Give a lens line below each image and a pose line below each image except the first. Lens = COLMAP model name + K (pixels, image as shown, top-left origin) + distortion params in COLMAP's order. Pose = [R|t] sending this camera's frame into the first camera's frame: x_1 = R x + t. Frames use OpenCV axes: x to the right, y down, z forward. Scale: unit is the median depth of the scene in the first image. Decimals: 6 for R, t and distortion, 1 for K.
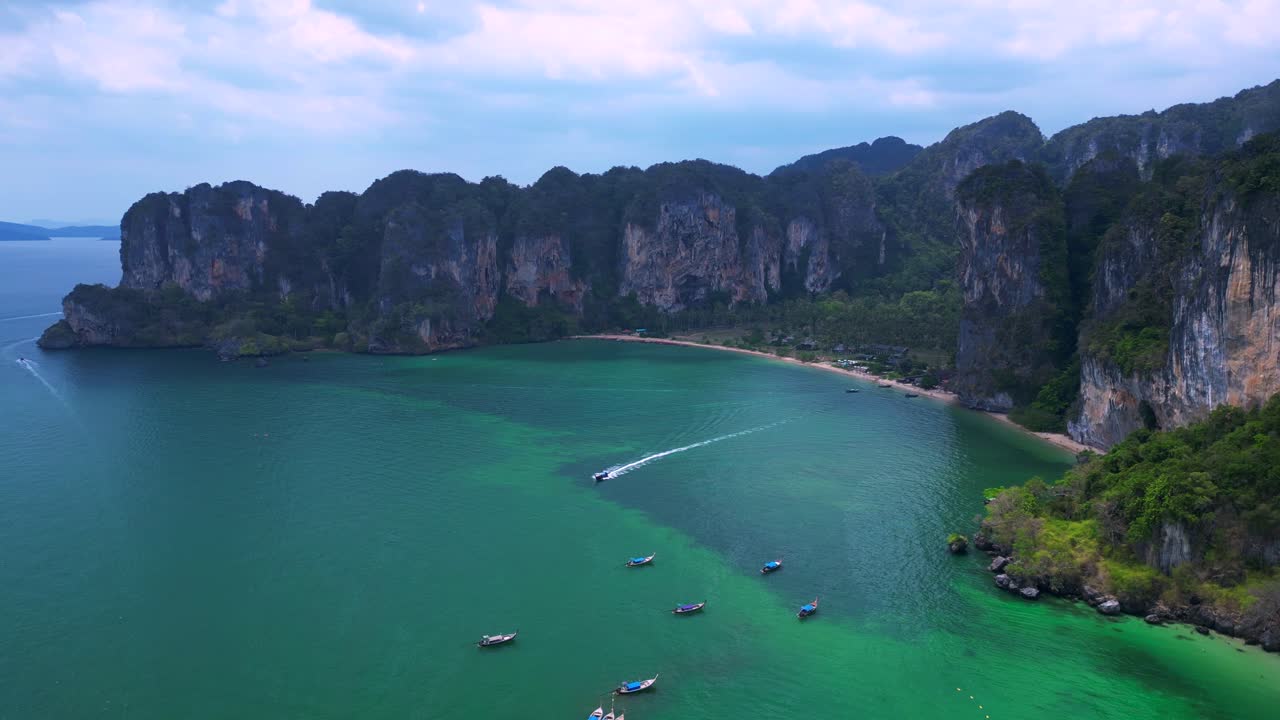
lens RADIAL K [[972.9, 0, 617.4], [0, 972.9, 357.4], [0, 0, 1]] dist [0.054537, -0.054850]
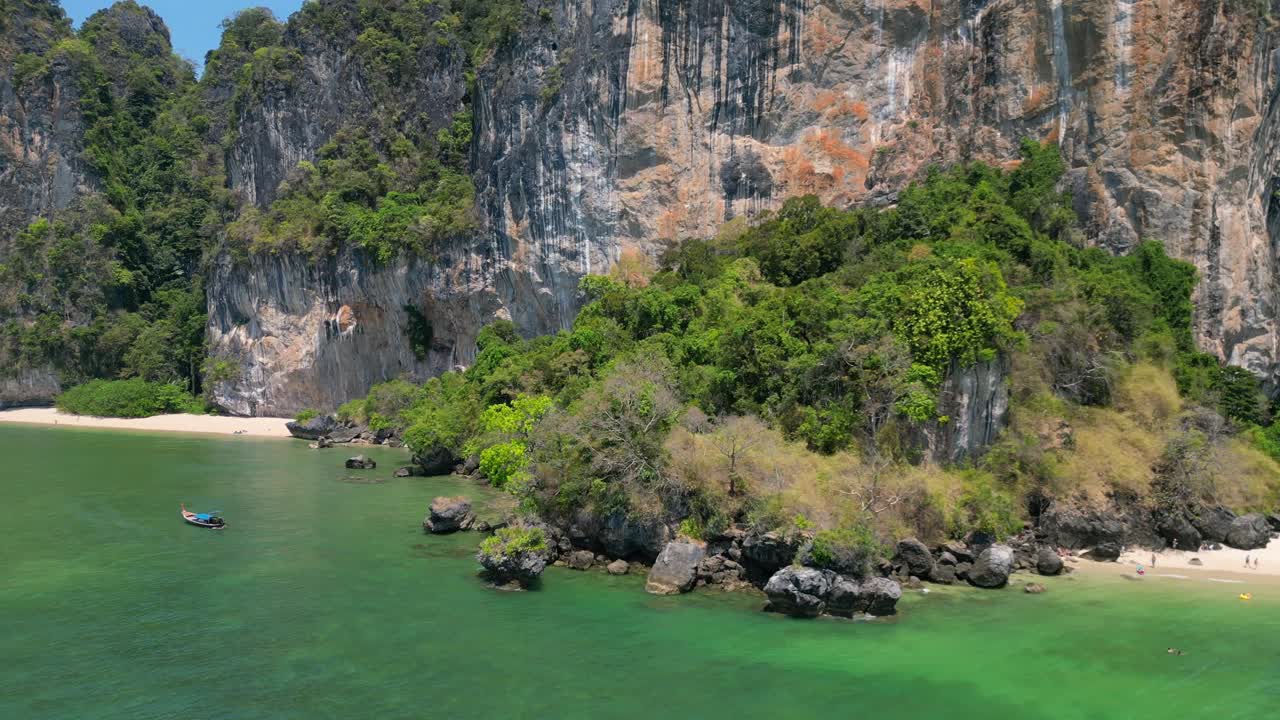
lens RADIAL K [[972.9, 0, 639.2], [0, 972.9, 364.4], [0, 0, 1]] dist [0.054537, -0.054850]
pose [[0.394806, -0.032444, 0.918192, 0.016477], [0.113961, 0.993388, -0.013900, 0.049031], [-0.911670, 0.110126, 0.395893, 0.298767]]
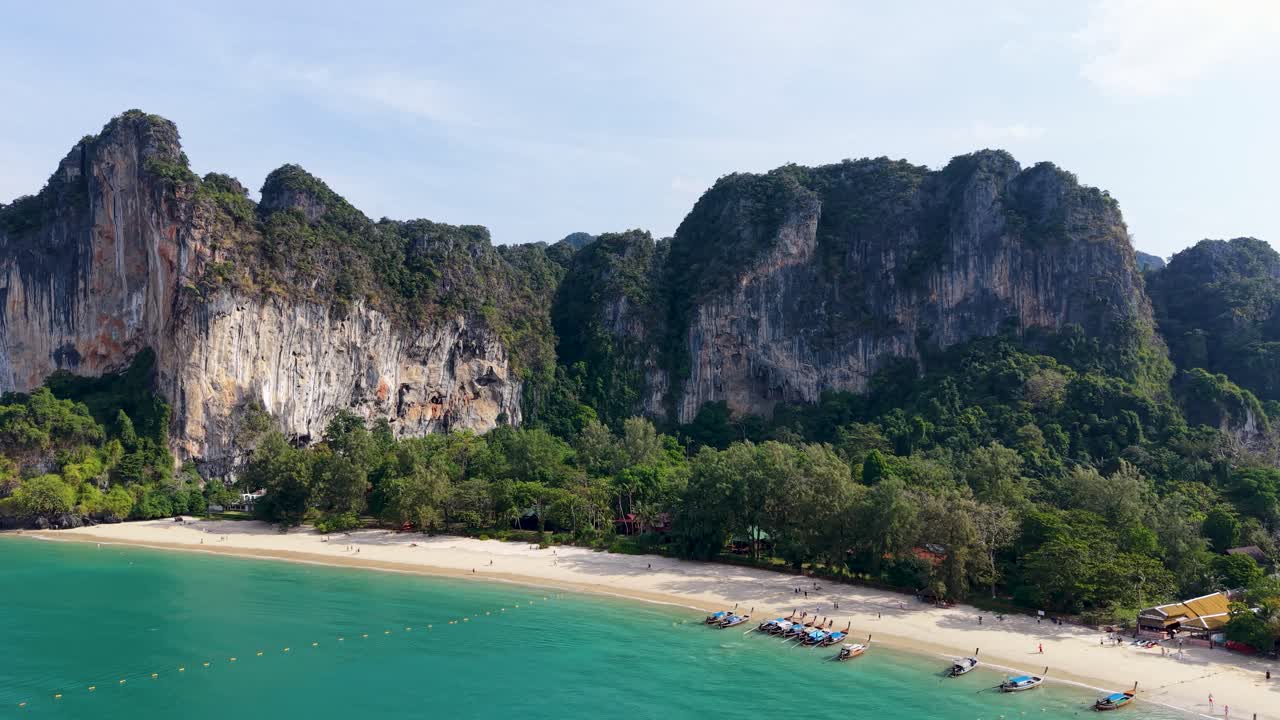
lens RADIAL K [[972.9, 0, 640.6], [0, 972.9, 356.9], [0, 0, 1]] dist [0.054537, -0.054850]
pose [[0.453184, 0.016024, 0.891273, -0.056643], [0.127244, 0.988437, -0.082471, 0.079990], [-0.882289, 0.150784, 0.445905, -0.110062]]
